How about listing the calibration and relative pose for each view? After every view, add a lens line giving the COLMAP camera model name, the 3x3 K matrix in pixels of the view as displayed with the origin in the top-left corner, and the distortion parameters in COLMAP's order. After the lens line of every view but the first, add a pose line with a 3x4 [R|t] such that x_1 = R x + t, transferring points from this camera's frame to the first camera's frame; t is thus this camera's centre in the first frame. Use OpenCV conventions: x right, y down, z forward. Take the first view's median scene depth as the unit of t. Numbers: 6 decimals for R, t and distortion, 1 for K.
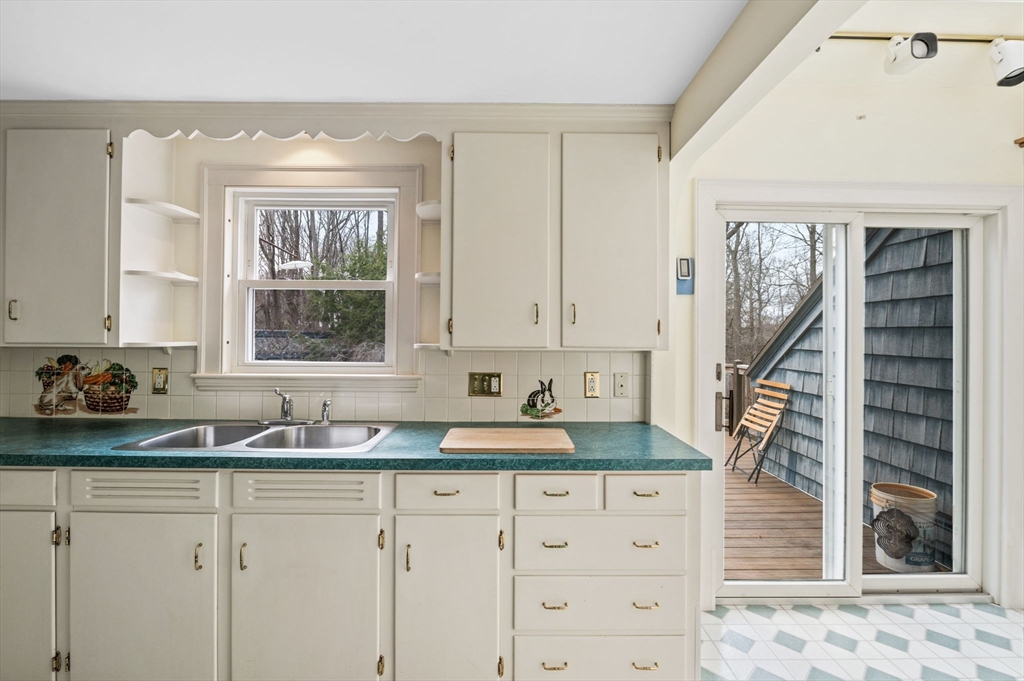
lens RADIAL K [[465.2, 0, 515.2], [0, 465.2, 327.1], [0, 0, 1]] dist [-0.011247, -0.000676]
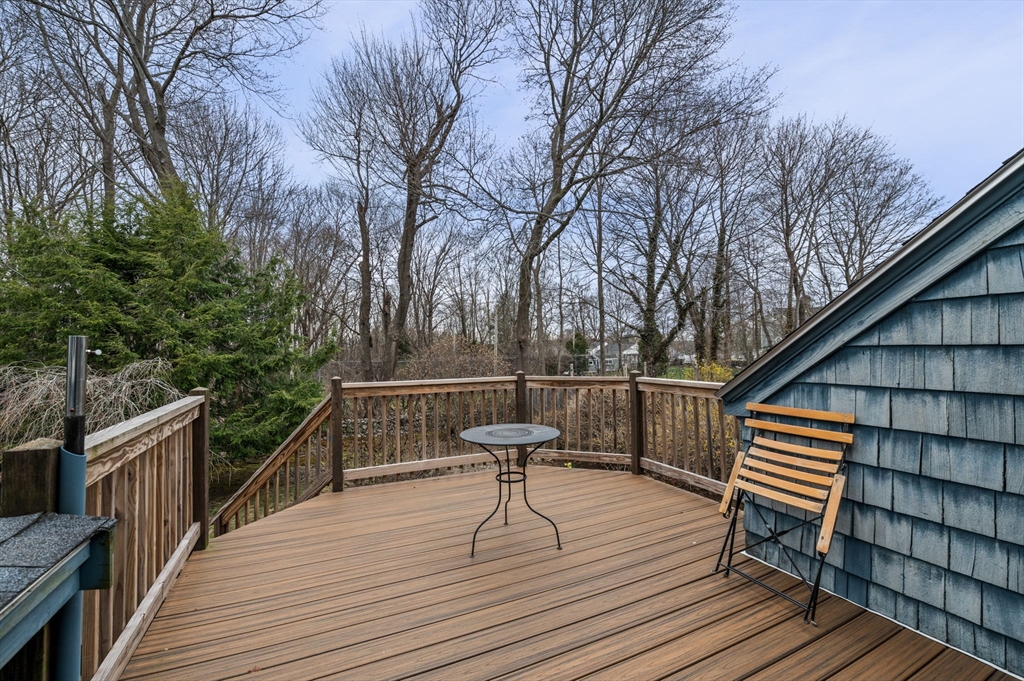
lens RADIAL K [[440.6, 0, 505.9], [0, 440.6, 333.1], [0, 0, 1]] dist [-0.019023, -0.000143]
pose [[0.915708, -0.004189, 0.401822, 0.036304], [0.013112, 0.999725, -0.019458, 0.037131], [-0.401630, 0.023087, 0.915511, 0.704688]]
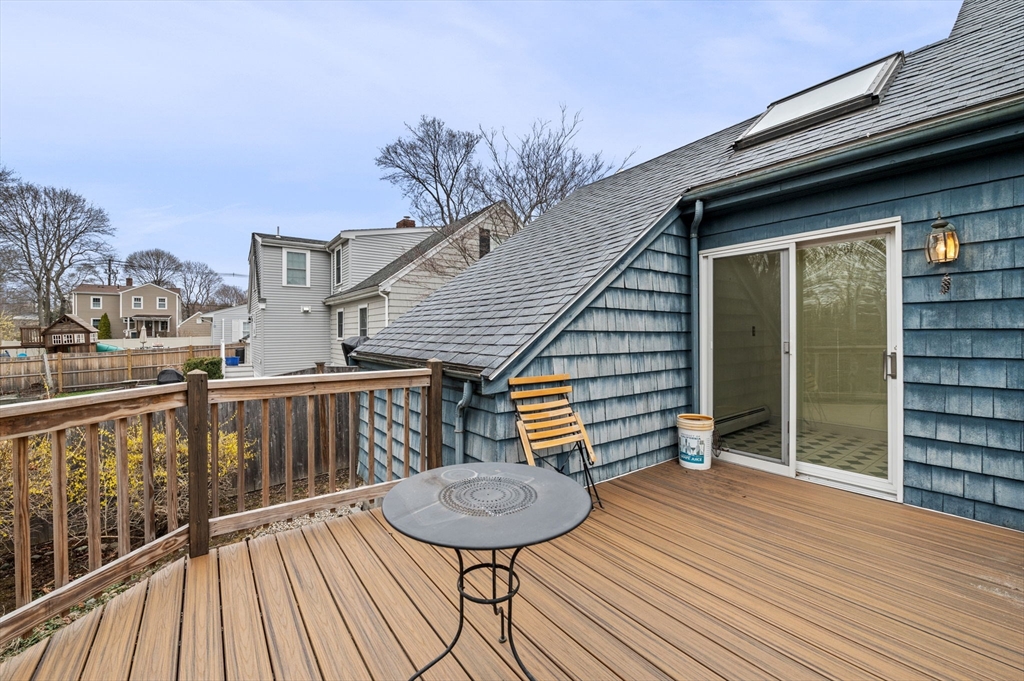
lens RADIAL K [[417.9, 0, 507.5], [0, 417.9, 330.4], [0, 0, 1]] dist [-0.012764, -0.000550]
pose [[-0.579947, -0.002366, 0.814651, 0.044975], [-0.013461, 0.999887, -0.006679, 0.053569], [-0.814543, -0.014839, -0.579913, 1.524476]]
